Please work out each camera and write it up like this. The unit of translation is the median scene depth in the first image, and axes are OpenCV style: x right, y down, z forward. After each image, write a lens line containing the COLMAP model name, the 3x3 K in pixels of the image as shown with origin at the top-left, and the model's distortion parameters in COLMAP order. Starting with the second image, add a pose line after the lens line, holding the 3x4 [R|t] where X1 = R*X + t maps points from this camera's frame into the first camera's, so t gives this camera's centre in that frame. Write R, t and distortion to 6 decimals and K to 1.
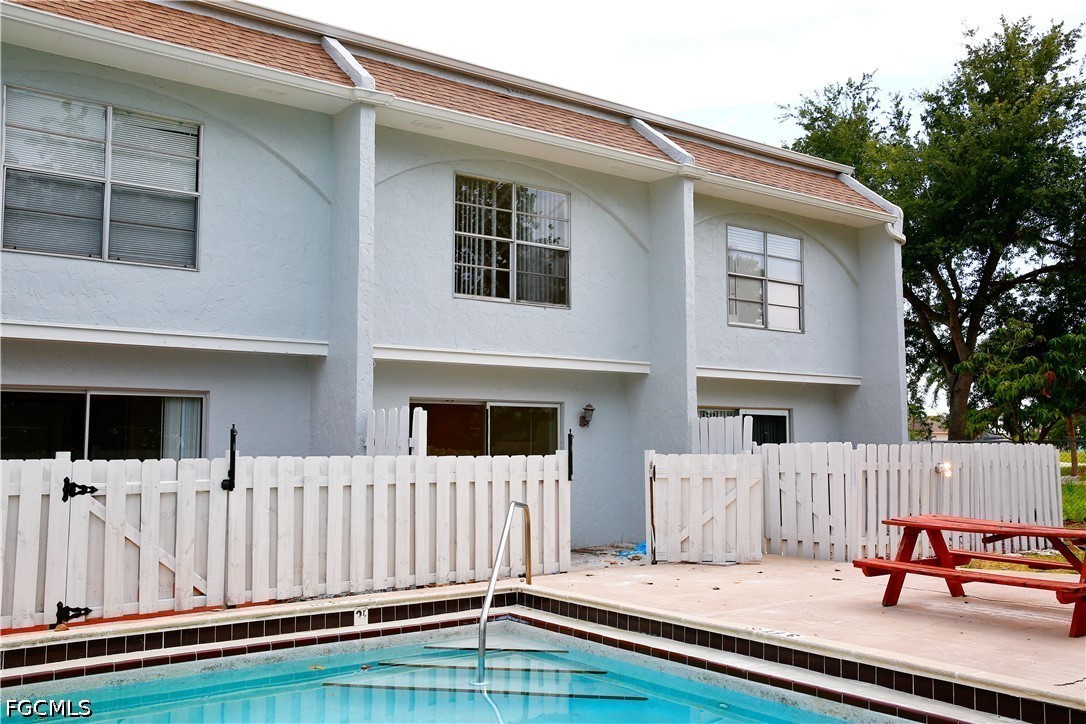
lens RADIAL K [[988.6, 0, 536.4], [0, 988.6, 373.6], [0, 0, 1]] dist [0.023250, 0.000000]
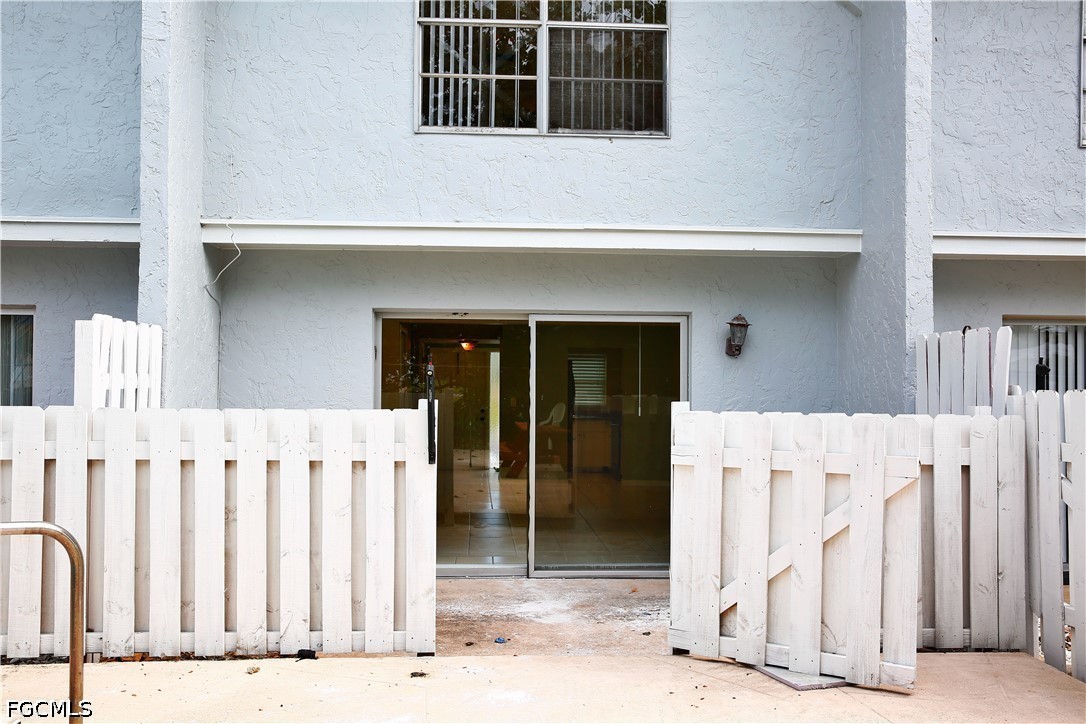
lens RADIAL K [[988.6, 0, 546.9], [0, 988.6, 360.7], [0, 0, 1]] dist [0.023250, 0.000000]
pose [[0.839806, -0.005819, -0.542856, 0.281878], [0.030792, 0.998843, 0.036928, 0.035166], [0.542013, -0.047728, 0.839014, 0.525256]]
